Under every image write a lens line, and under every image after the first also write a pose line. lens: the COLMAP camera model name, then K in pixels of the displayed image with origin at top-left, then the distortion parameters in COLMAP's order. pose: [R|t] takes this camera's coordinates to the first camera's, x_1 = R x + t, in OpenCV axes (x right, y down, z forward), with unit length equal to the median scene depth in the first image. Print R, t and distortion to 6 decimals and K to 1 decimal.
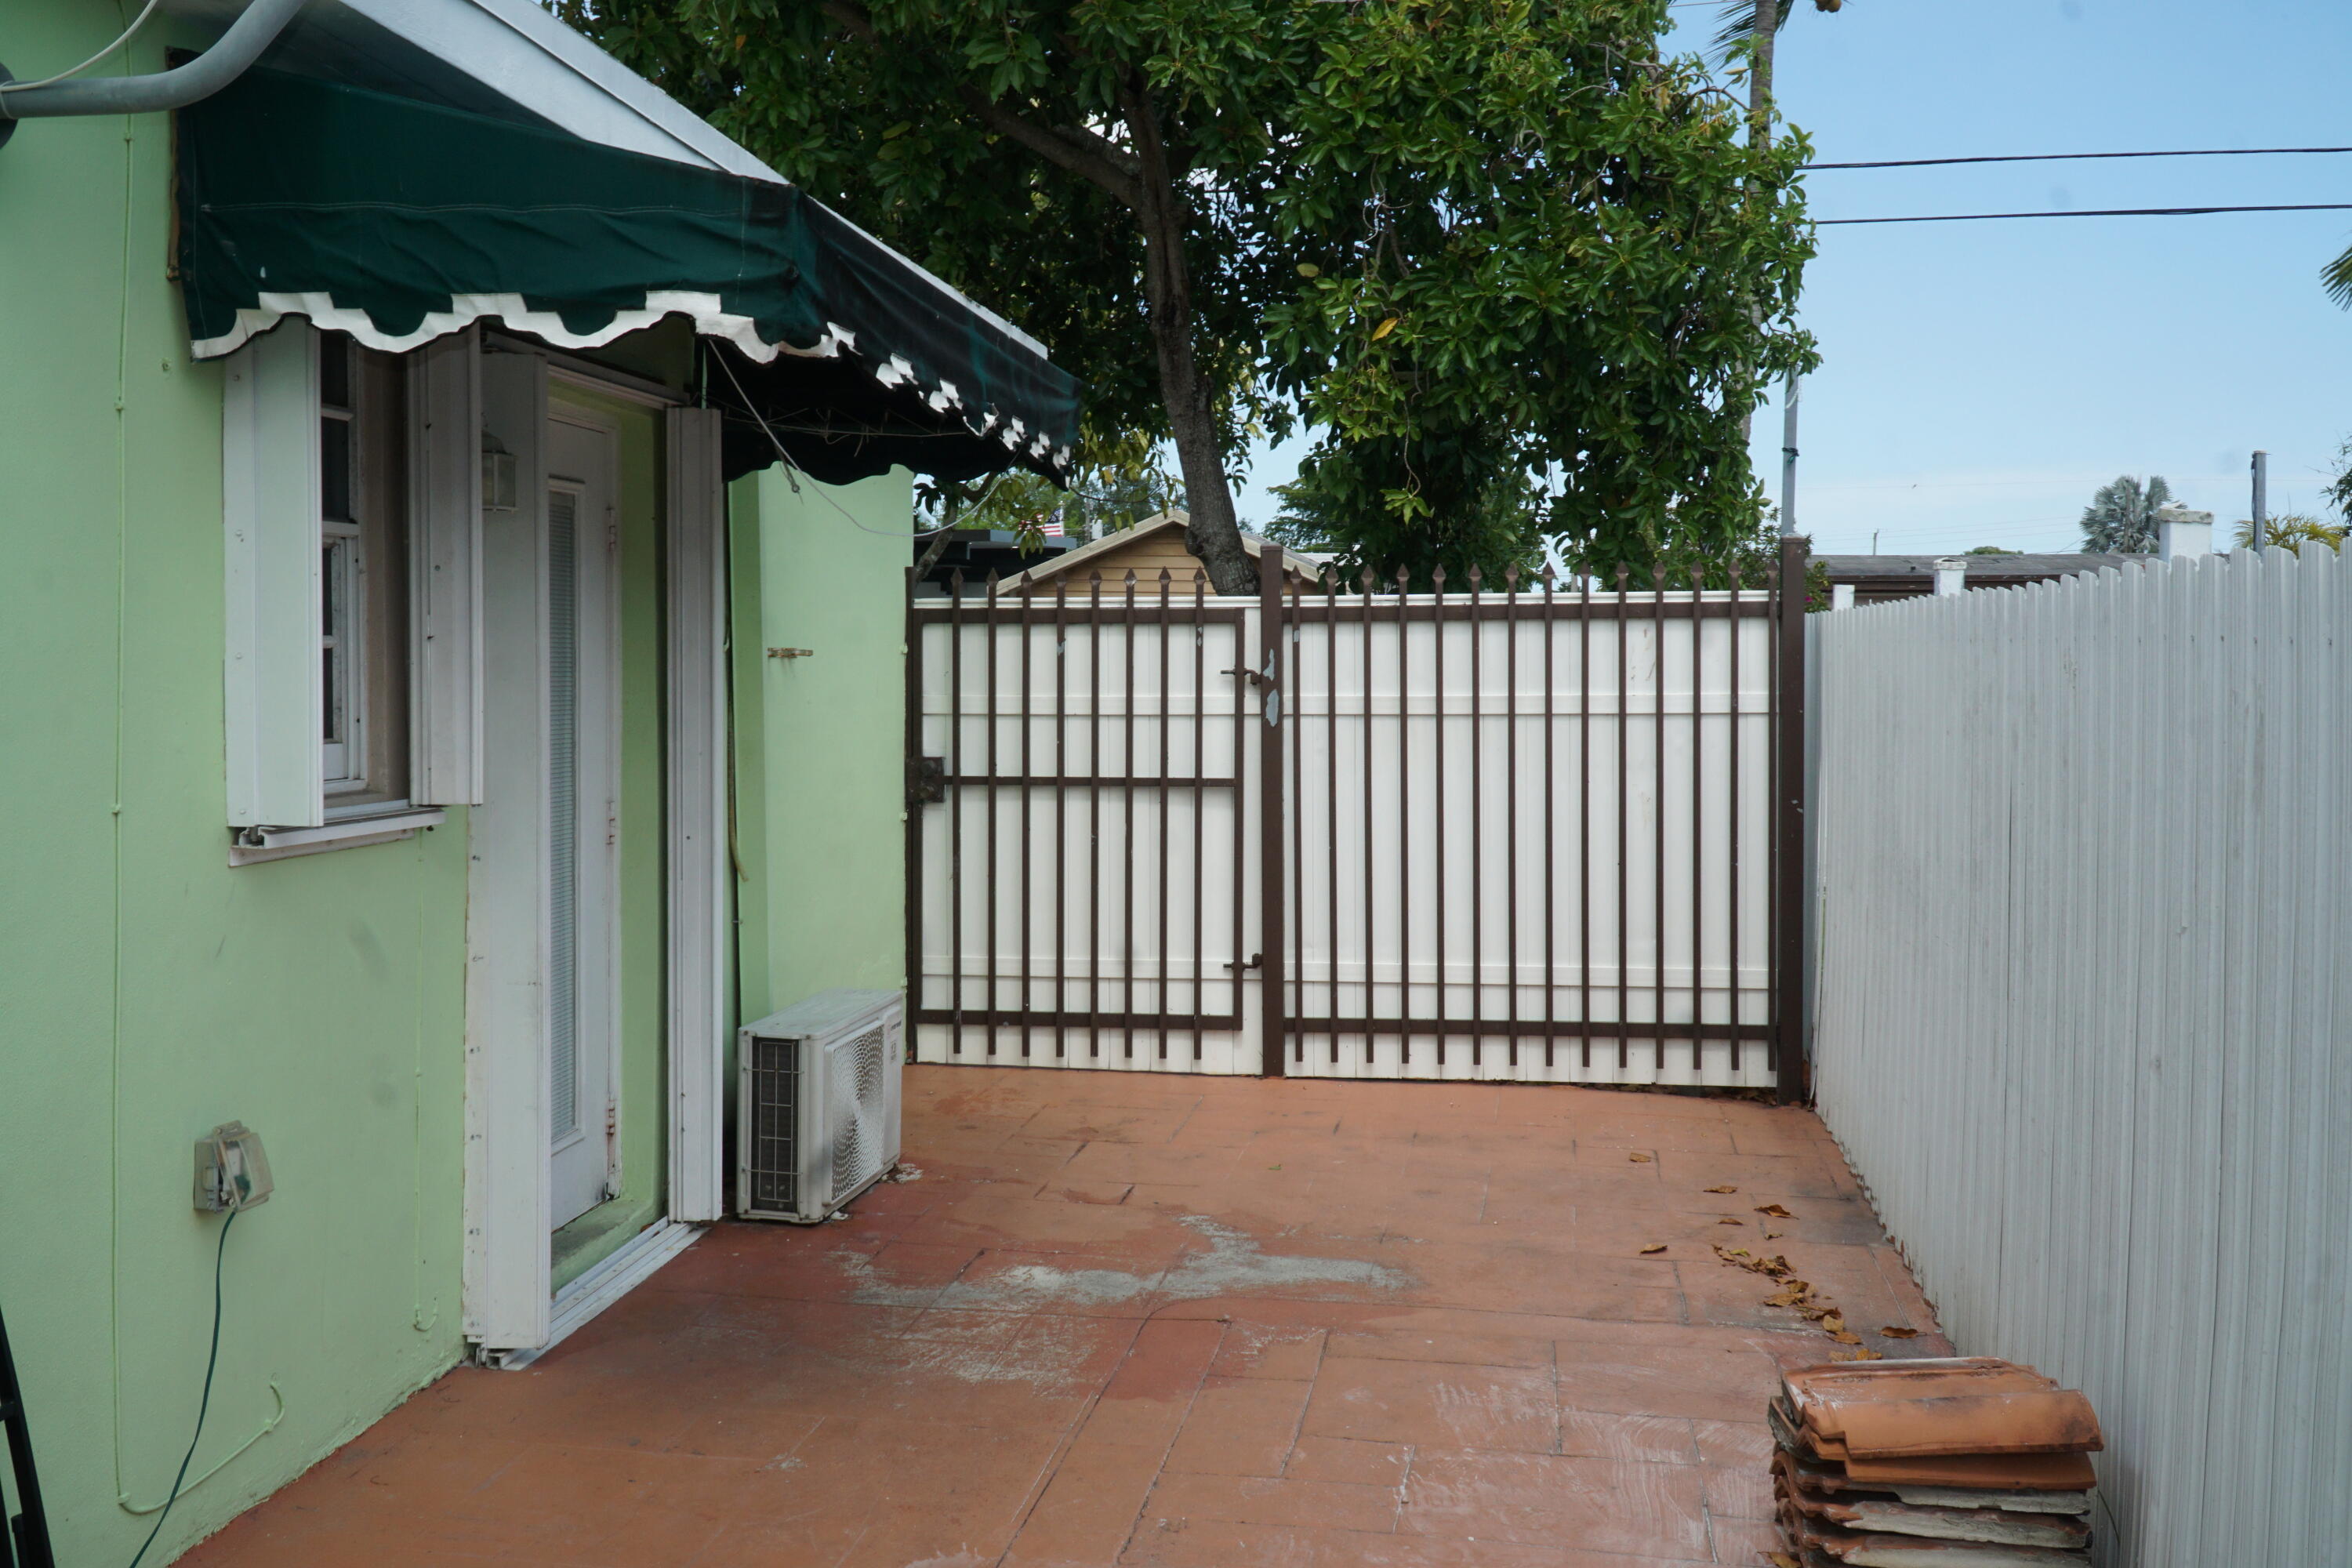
lens RADIAL K [[2038.5, 0, 1176.1], [0, 2038.5, 765.3], [0, 0, 1]] dist [0.045867, -0.000221]
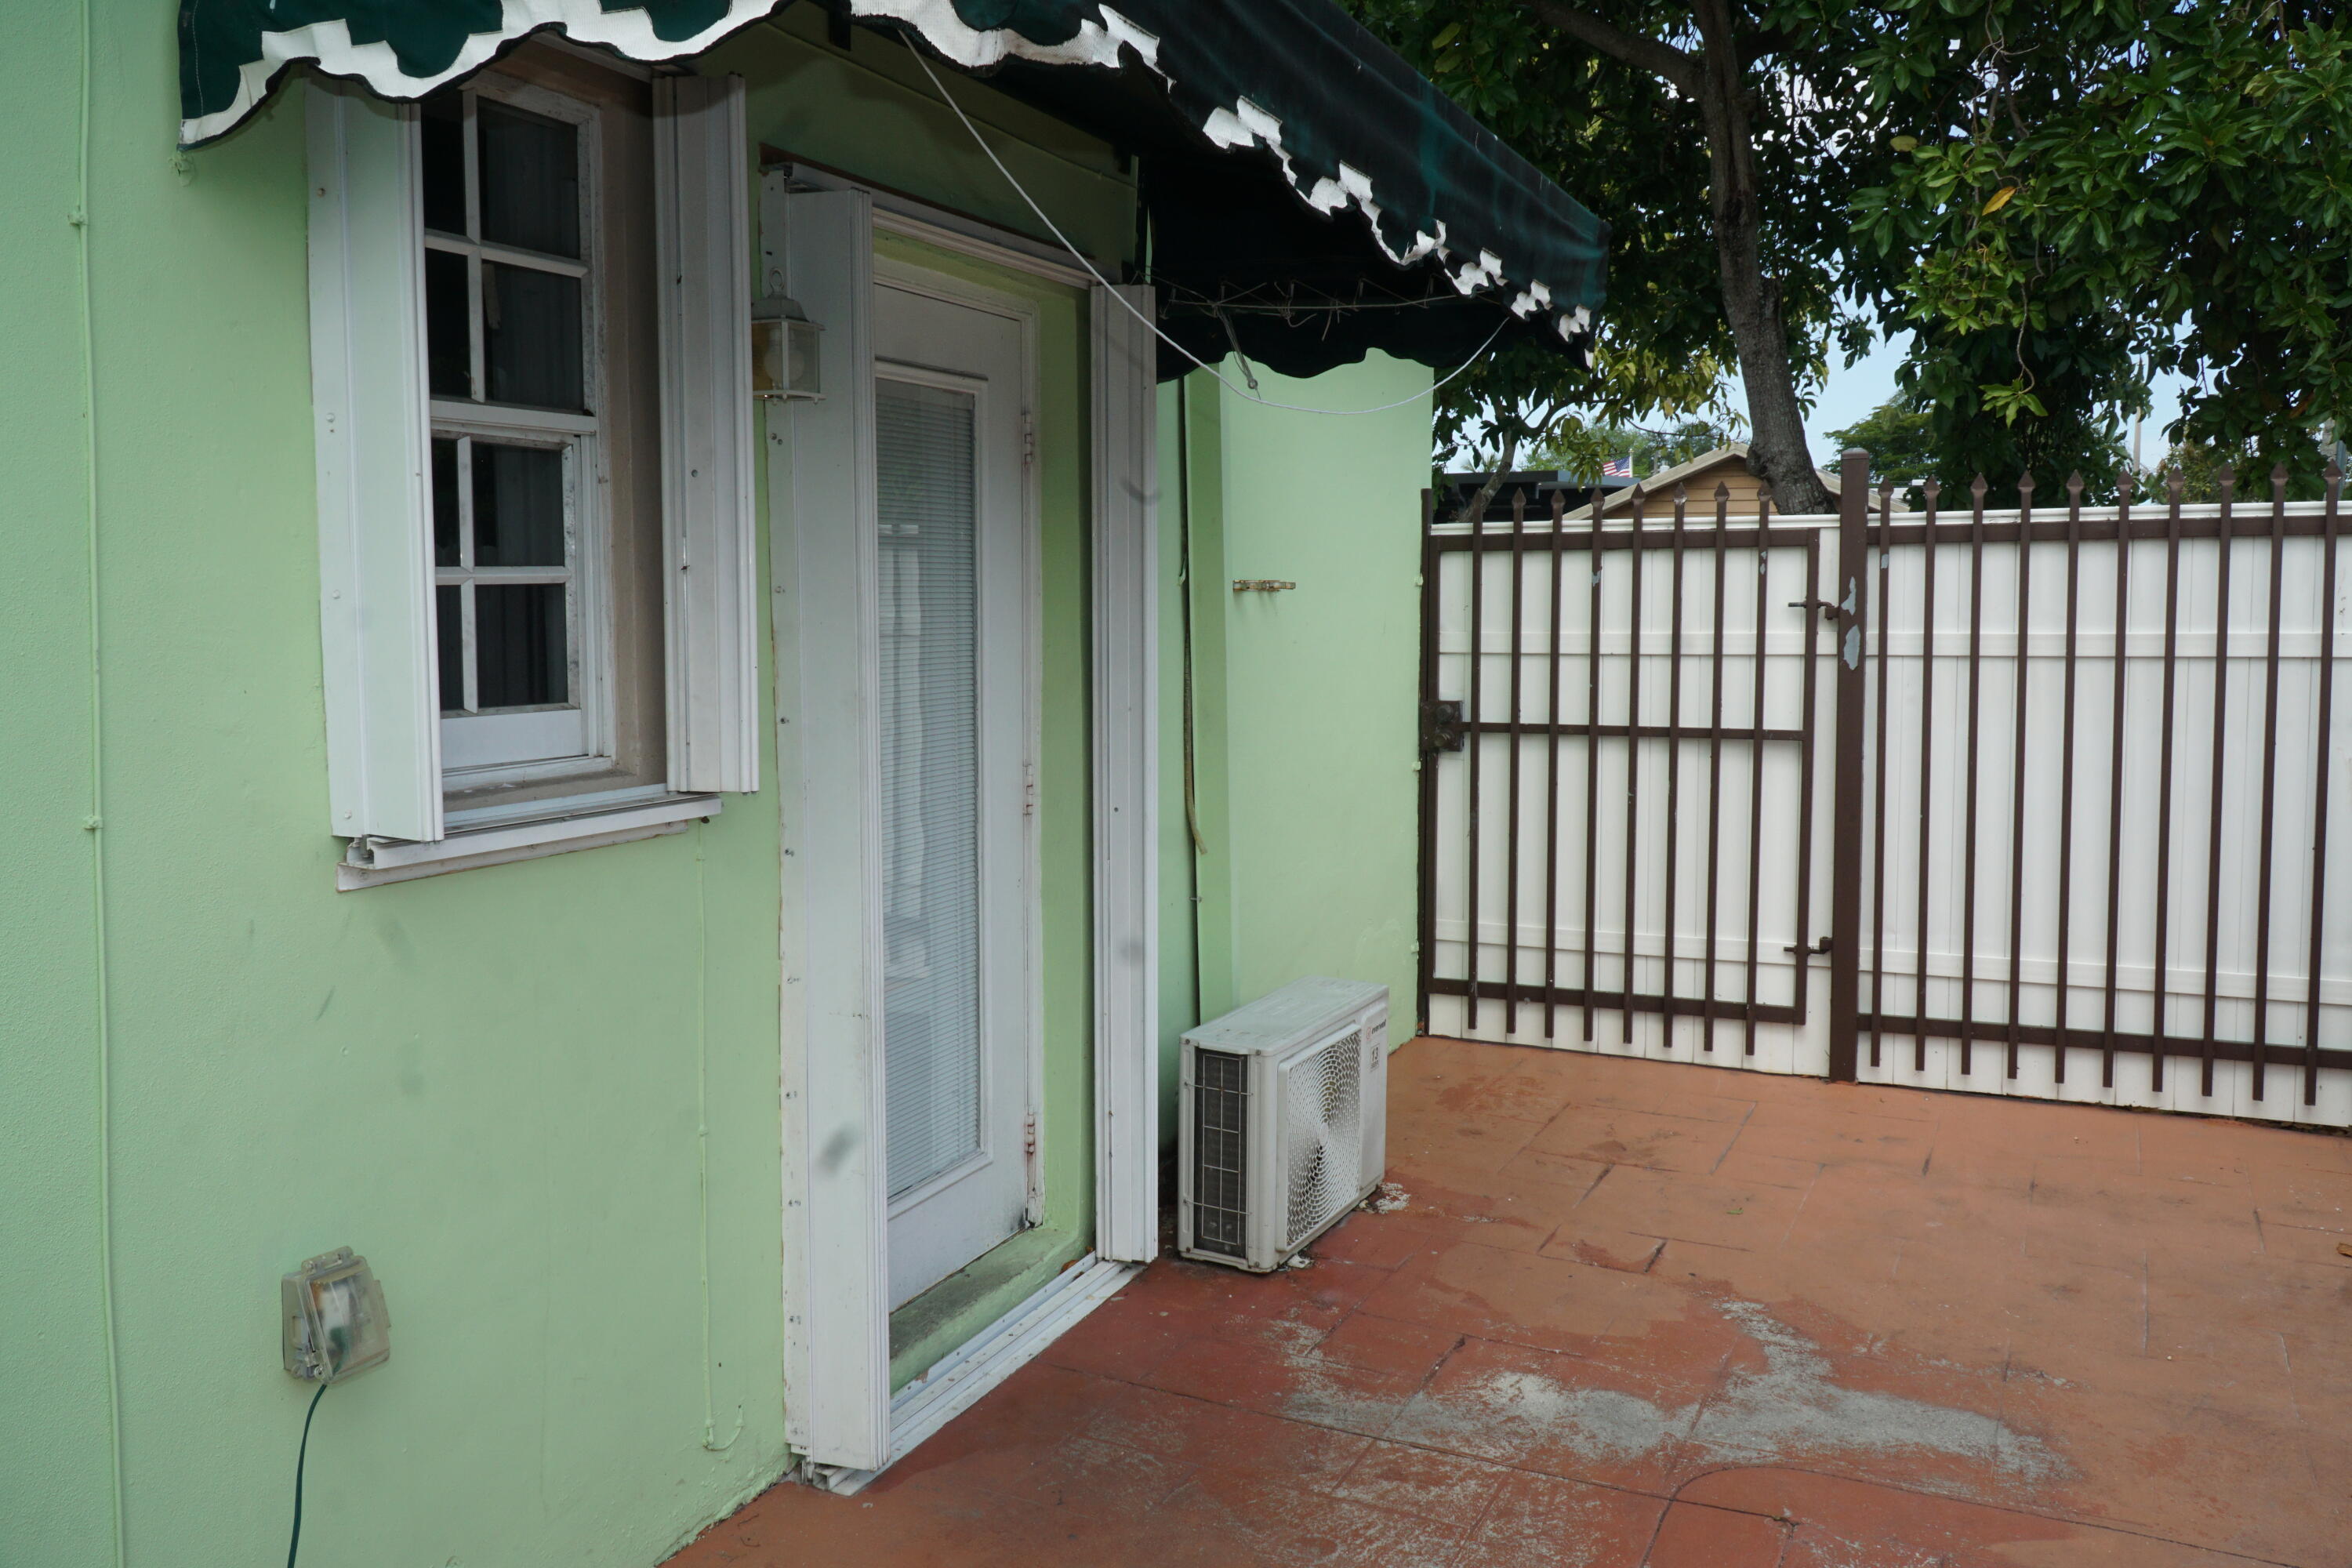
lens RADIAL K [[1864.4, 0, 1172.3], [0, 1864.4, 759.2], [0, 0, 1]] dist [-0.009035, -0.006523]
pose [[0.957574, 0.020128, -0.287483, 0.000543], [-0.009264, 0.999192, 0.039102, -0.014798], [0.288038, -0.034780, 0.956987, 0.282702]]
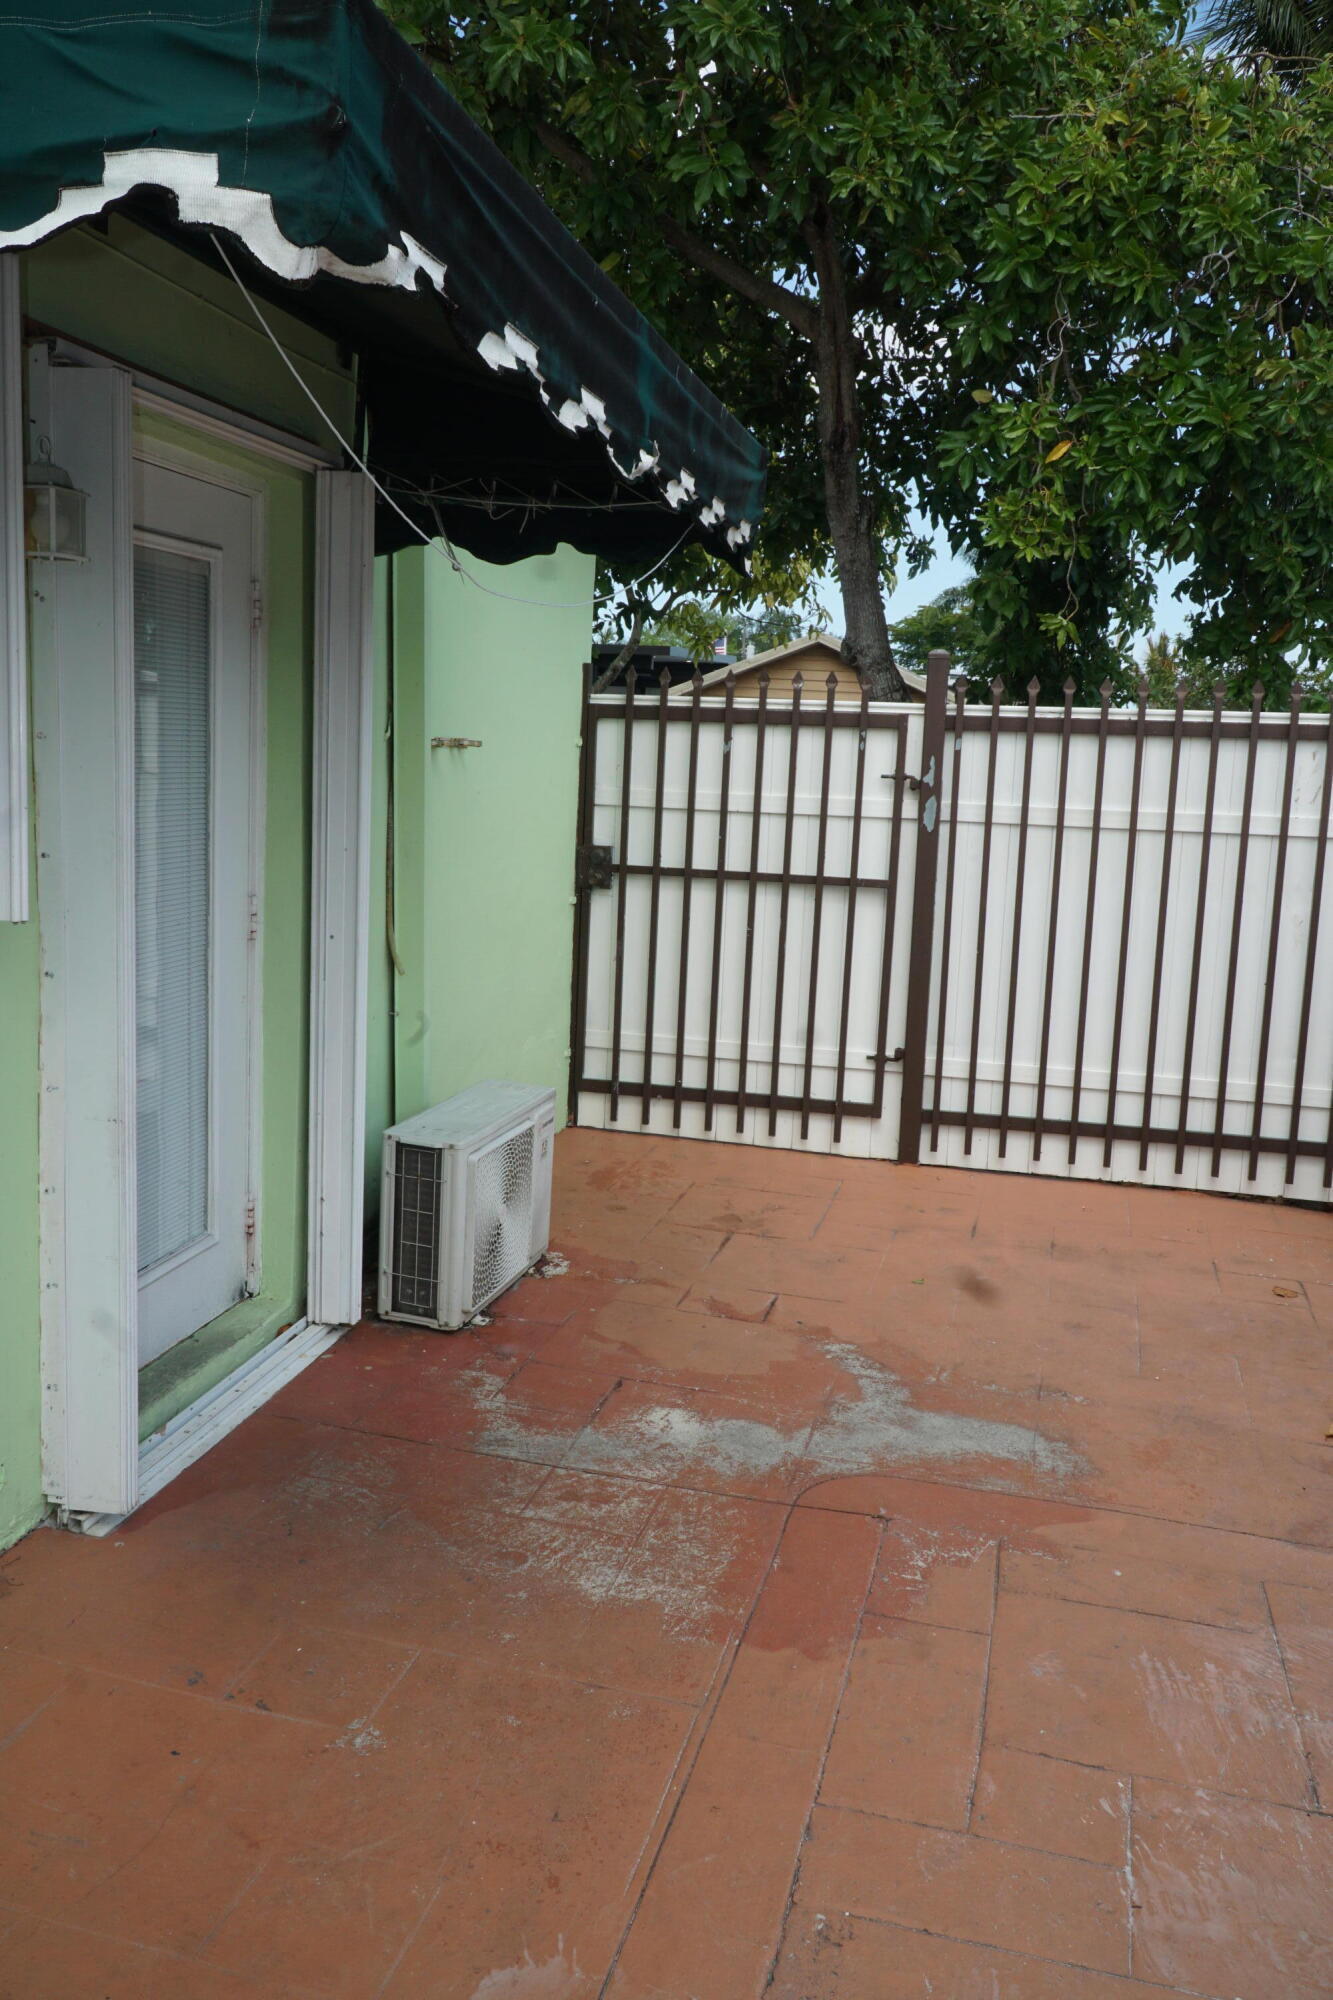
lens RADIAL K [[1585.4, 0, 650.2], [0, 1585.4, 1003.4], [0, 0, 1]] dist [-0.009035, -0.006523]
pose [[0.994204, 0.053925, -0.093011, -0.020916], [-0.043806, 0.993229, 0.107597, -0.019802], [0.098183, -0.102899, 0.989834, 0.281471]]
